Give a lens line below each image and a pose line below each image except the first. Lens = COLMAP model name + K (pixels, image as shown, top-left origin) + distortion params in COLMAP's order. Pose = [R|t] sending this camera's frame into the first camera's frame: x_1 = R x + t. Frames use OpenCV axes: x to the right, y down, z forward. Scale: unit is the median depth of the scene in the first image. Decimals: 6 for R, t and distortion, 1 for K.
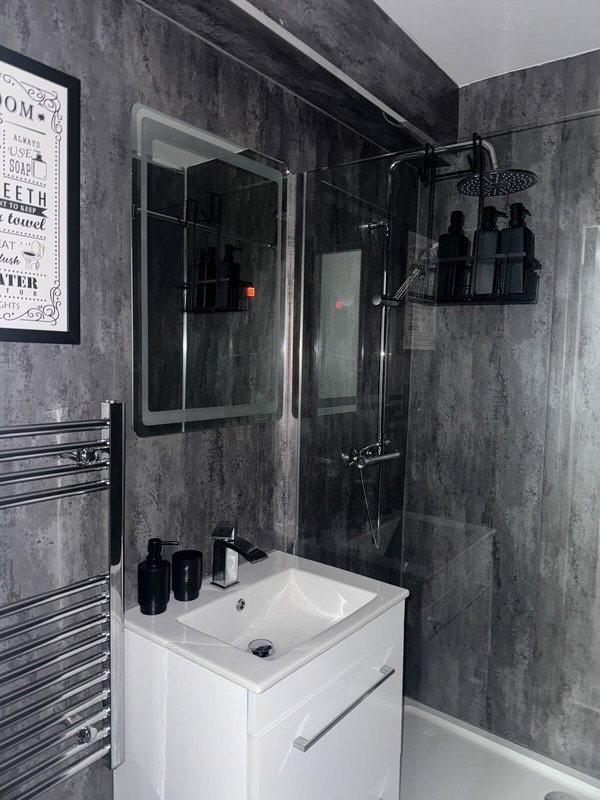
lens RADIAL K [[568.7, 0, 302.6], [0, 568.7, 398.0], [0, 0, 1]] dist [0.040834, -0.060291]
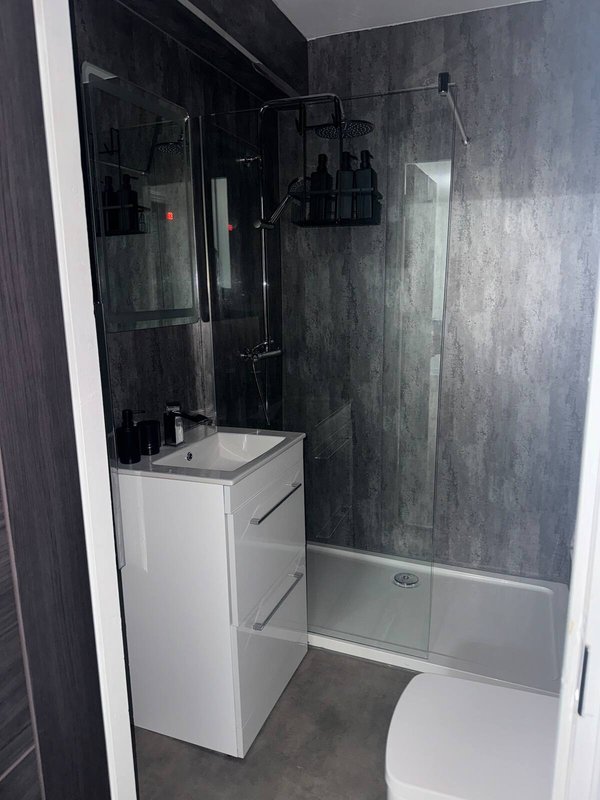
lens RADIAL K [[568.7, 0, 301.0], [0, 568.7, 422.7], [0, 0, 1]] dist [0.040834, -0.060291]
pose [[0.957573, -0.104669, 0.268511, -0.159189], [0.061378, 0.984408, 0.164847, 0.054922], [-0.281578, -0.141372, 0.949067, -0.274648]]
